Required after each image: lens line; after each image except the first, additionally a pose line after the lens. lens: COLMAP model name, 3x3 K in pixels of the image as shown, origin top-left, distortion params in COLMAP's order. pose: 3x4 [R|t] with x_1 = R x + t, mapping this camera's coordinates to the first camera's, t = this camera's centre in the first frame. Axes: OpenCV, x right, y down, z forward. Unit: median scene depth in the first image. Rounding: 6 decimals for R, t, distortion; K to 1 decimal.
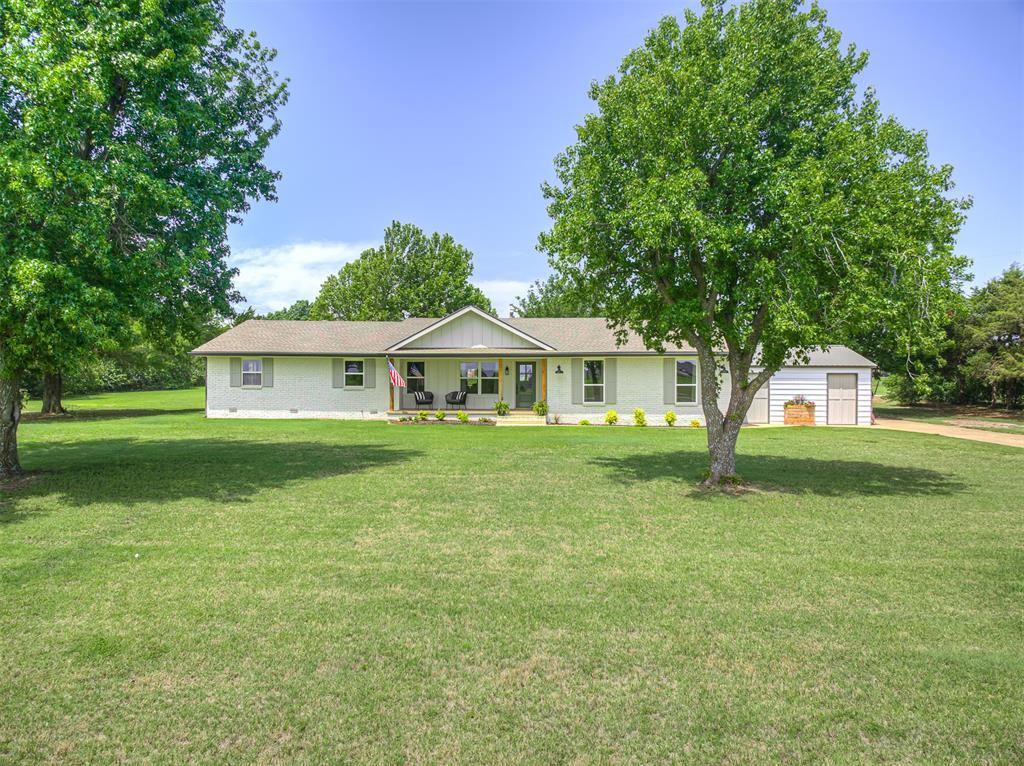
lens RADIAL K [[704.2, 0, 517.2], [0, 704.2, 381.7], [0, 0, 1]] dist [0.009873, -0.000440]
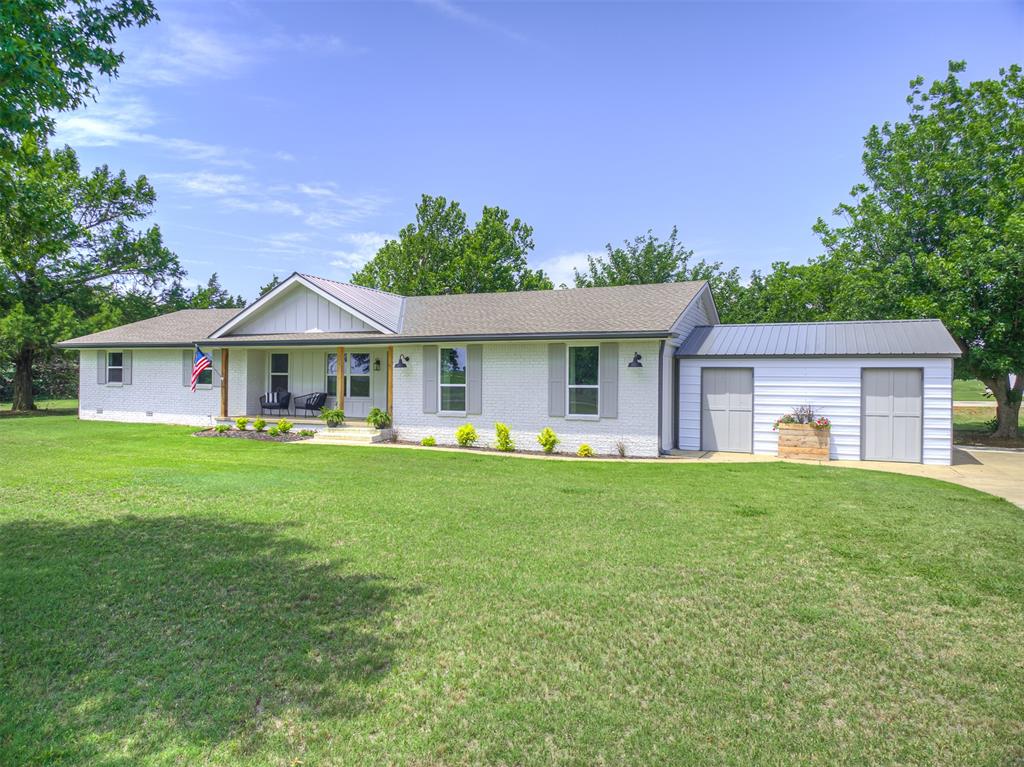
lens RADIAL K [[704.2, 0, 561.8], [0, 704.2, 391.6], [0, 0, 1]] dist [0.009873, -0.000440]
pose [[0.921983, 0.010862, -0.387077, 0.454441], [-0.013035, 0.999911, -0.002989, 0.011812], [0.387010, 0.007801, 0.922042, 0.418585]]
